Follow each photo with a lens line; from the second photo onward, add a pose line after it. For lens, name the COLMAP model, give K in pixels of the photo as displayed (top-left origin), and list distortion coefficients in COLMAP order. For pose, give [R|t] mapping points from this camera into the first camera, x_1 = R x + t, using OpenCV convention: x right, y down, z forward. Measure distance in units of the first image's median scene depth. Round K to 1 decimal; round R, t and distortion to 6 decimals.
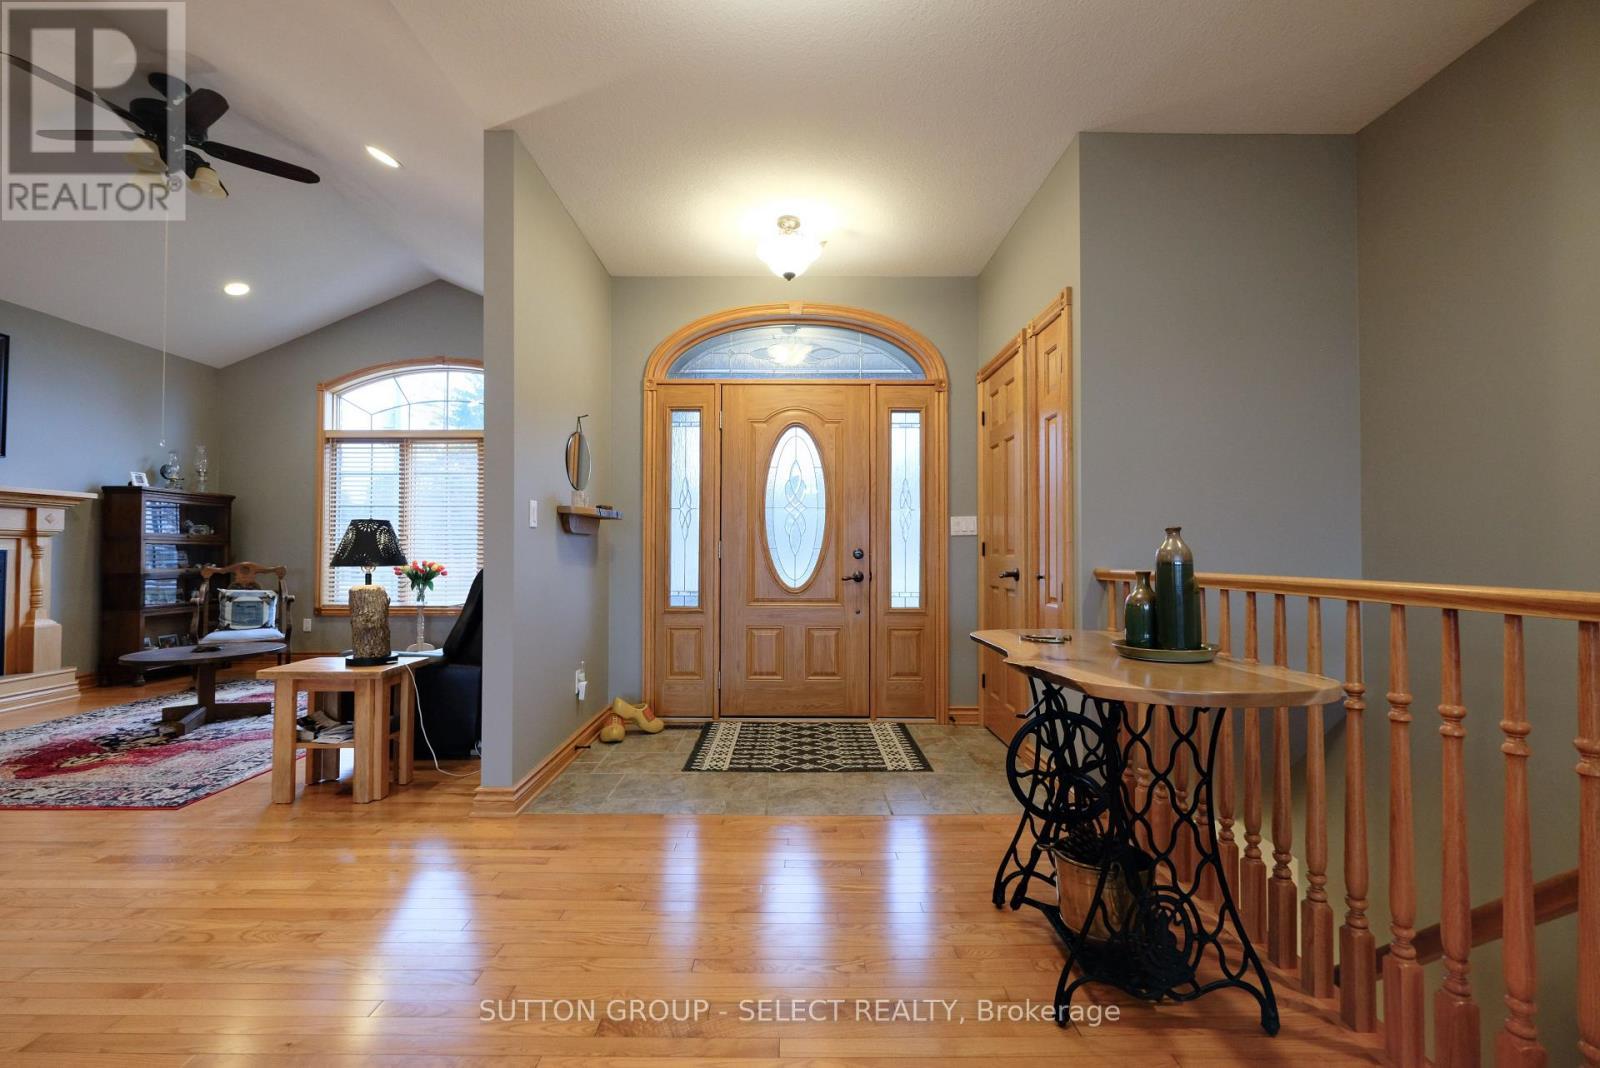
lens RADIAL K [[697.1, 0, 791.0], [0, 697.1, 537.4], [0, 0, 1]] dist [0.000175, 0.000550]
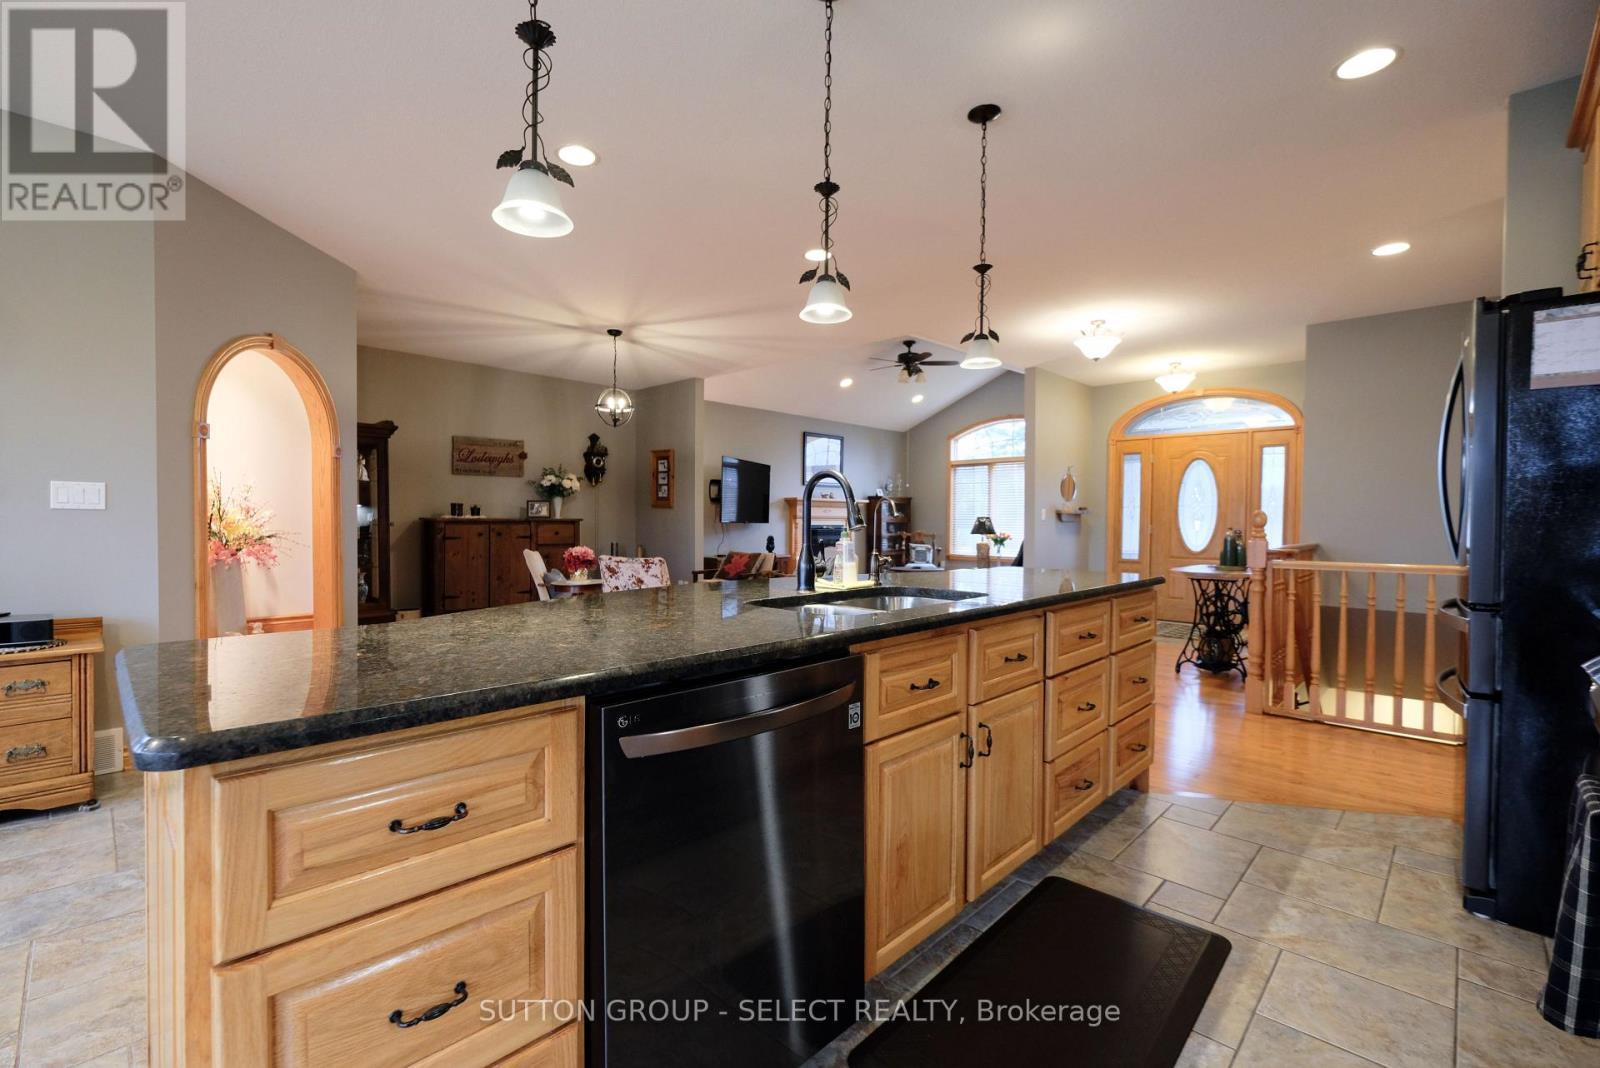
lens RADIAL K [[693.0, 0, 789.5], [0, 693.0, 535.9], [0, 0, 1]] dist [-0.005002, 0.000382]
pose [[0.716986, 0.021481, -0.696757, 0.435935], [0.007871, 0.999212, 0.038905, -0.038455], [0.697044, -0.033379, 0.716251, -0.870669]]
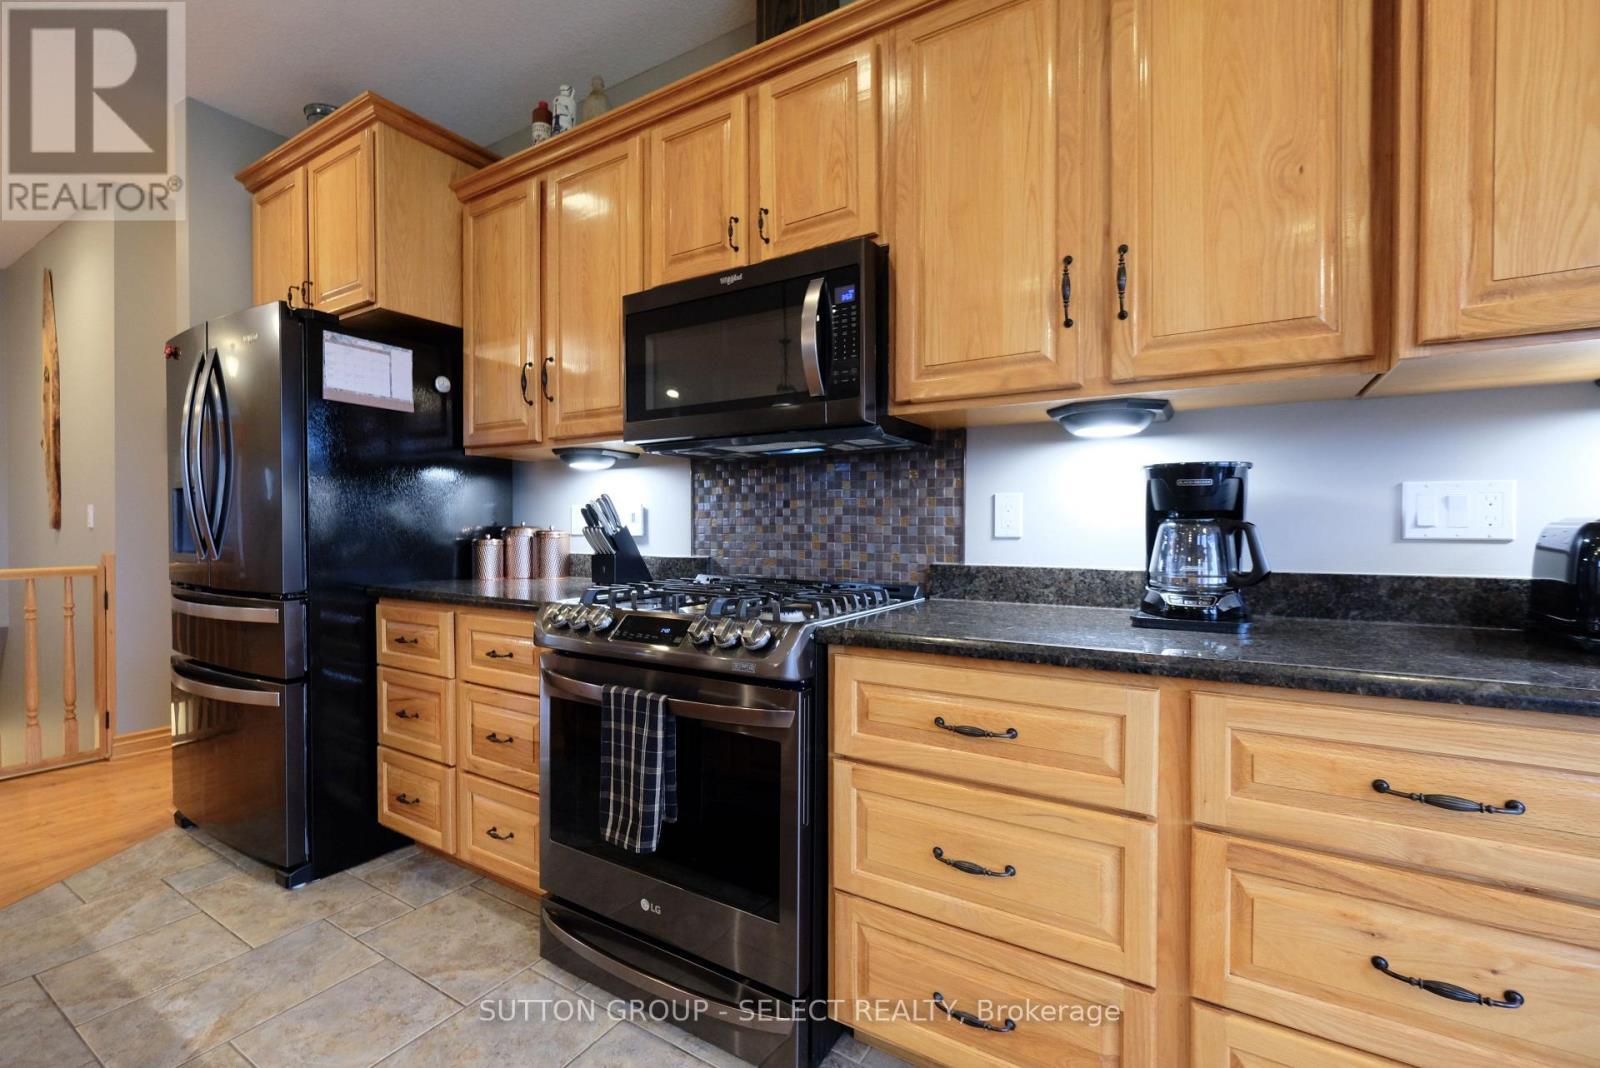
lens RADIAL K [[693.0, 0, 789.5], [0, 693.0, 535.9], [0, 0, 1]] dist [-0.005002, 0.000382]
pose [[0.525283, -0.008108, 0.850889, 0.240577], [-0.021542, 0.999507, 0.022823, -0.031525], [-0.850655, -0.030319, 0.524849, -0.783046]]
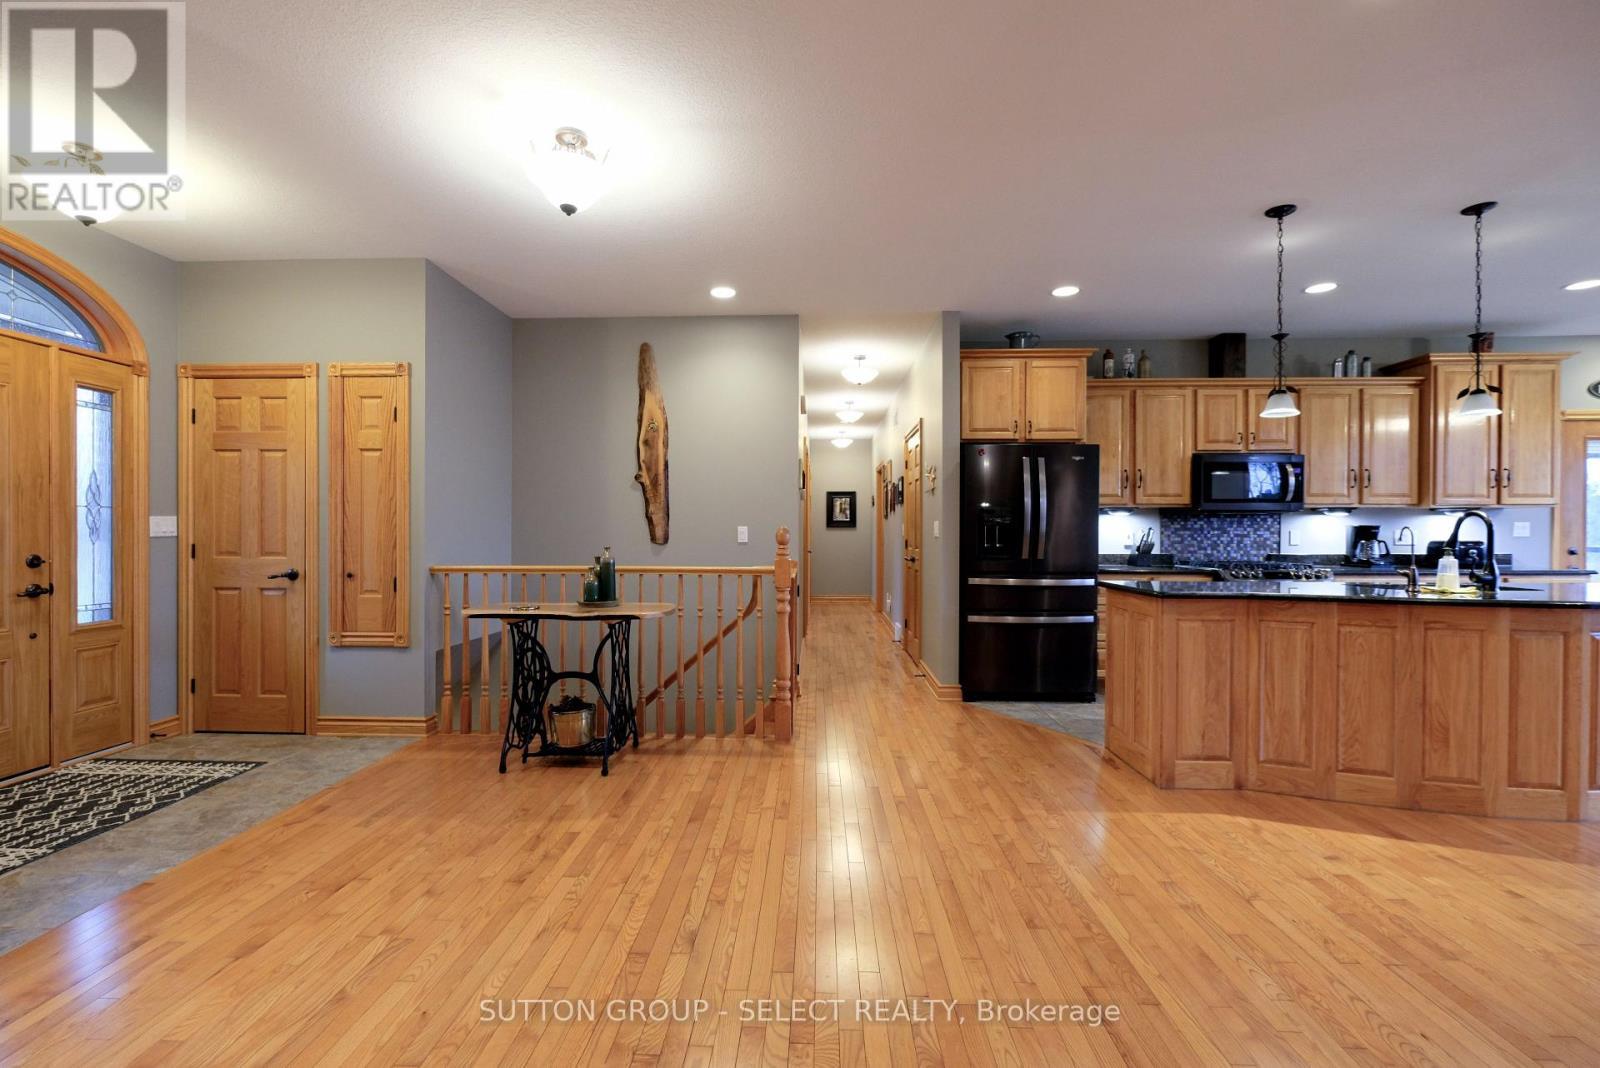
lens RADIAL K [[693.0, 0, 789.5], [0, 693.0, 535.9], [0, 0, 1]] dist [-0.005002, 0.000382]
pose [[0.036815, -0.005806, 0.999305, -0.563319], [-0.024291, 0.999682, 0.006703, -0.026787], [-0.999027, -0.024521, 0.036662, 0.114918]]
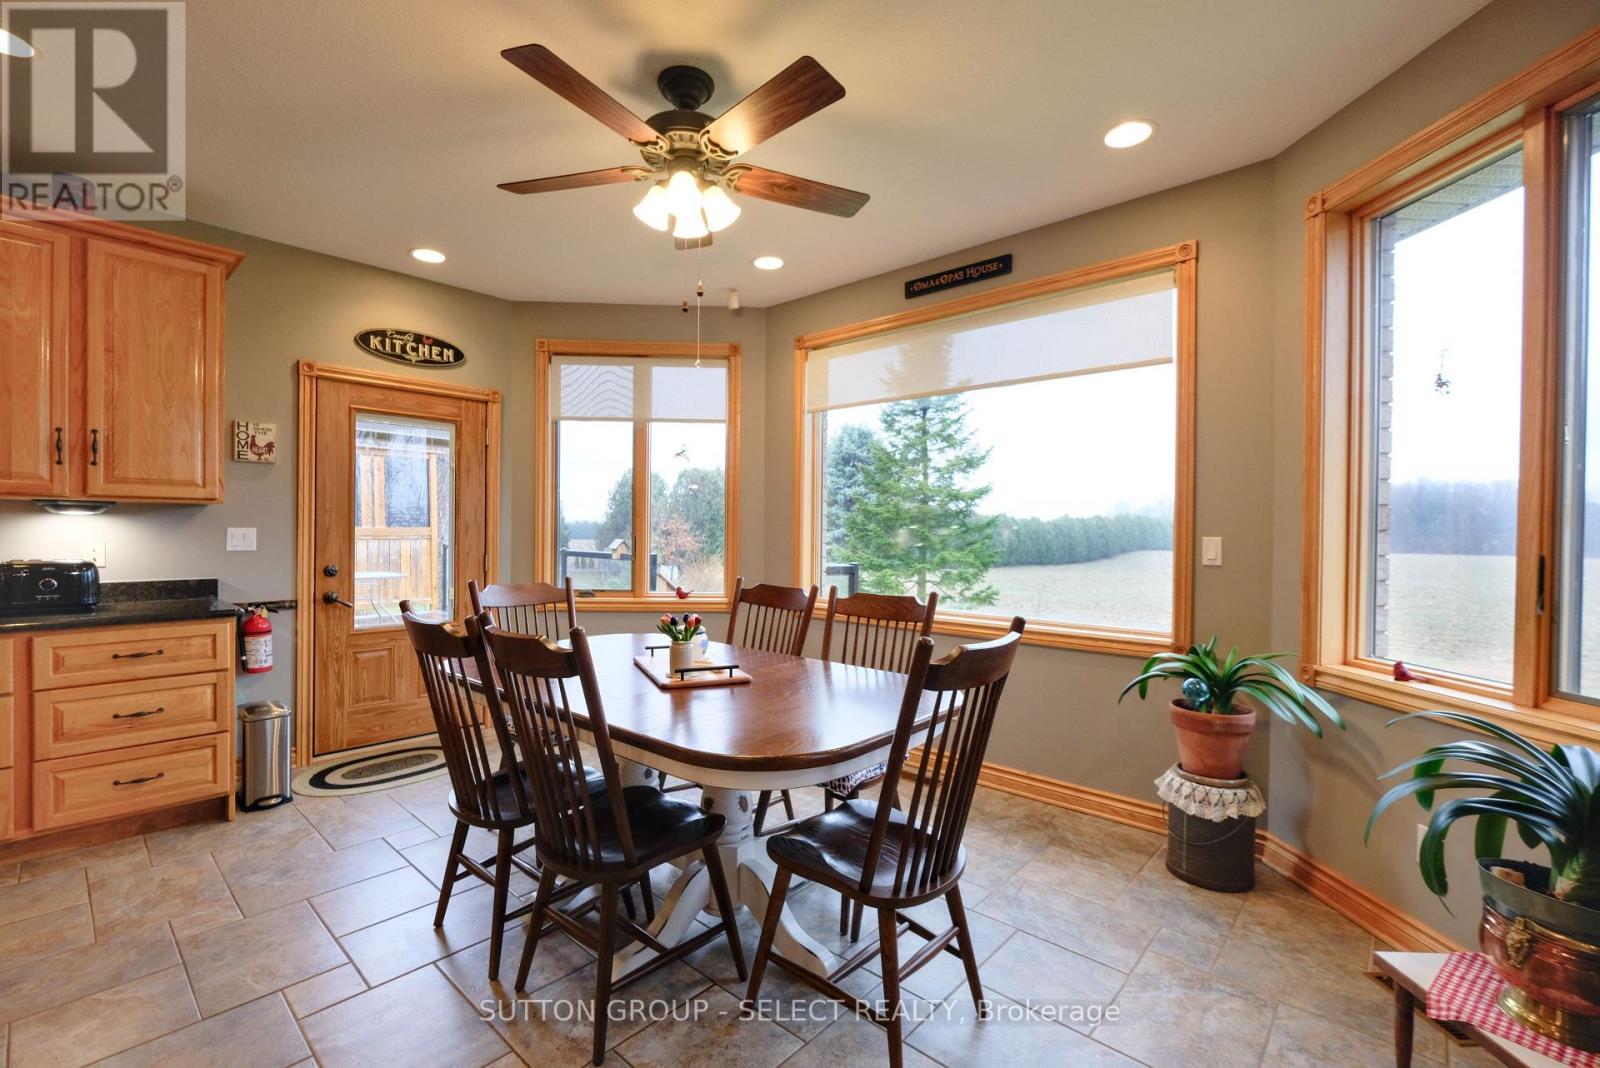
lens RADIAL K [[693.0, 0, 789.5], [0, 693.0, 535.9], [0, 0, 1]] dist [-0.005002, 0.000382]
pose [[-0.741453, -0.010772, 0.670918, -0.288125], [-0.024806, 0.999628, -0.011364, -0.069103], [-0.670546, -0.025069, -0.741444, -0.900734]]
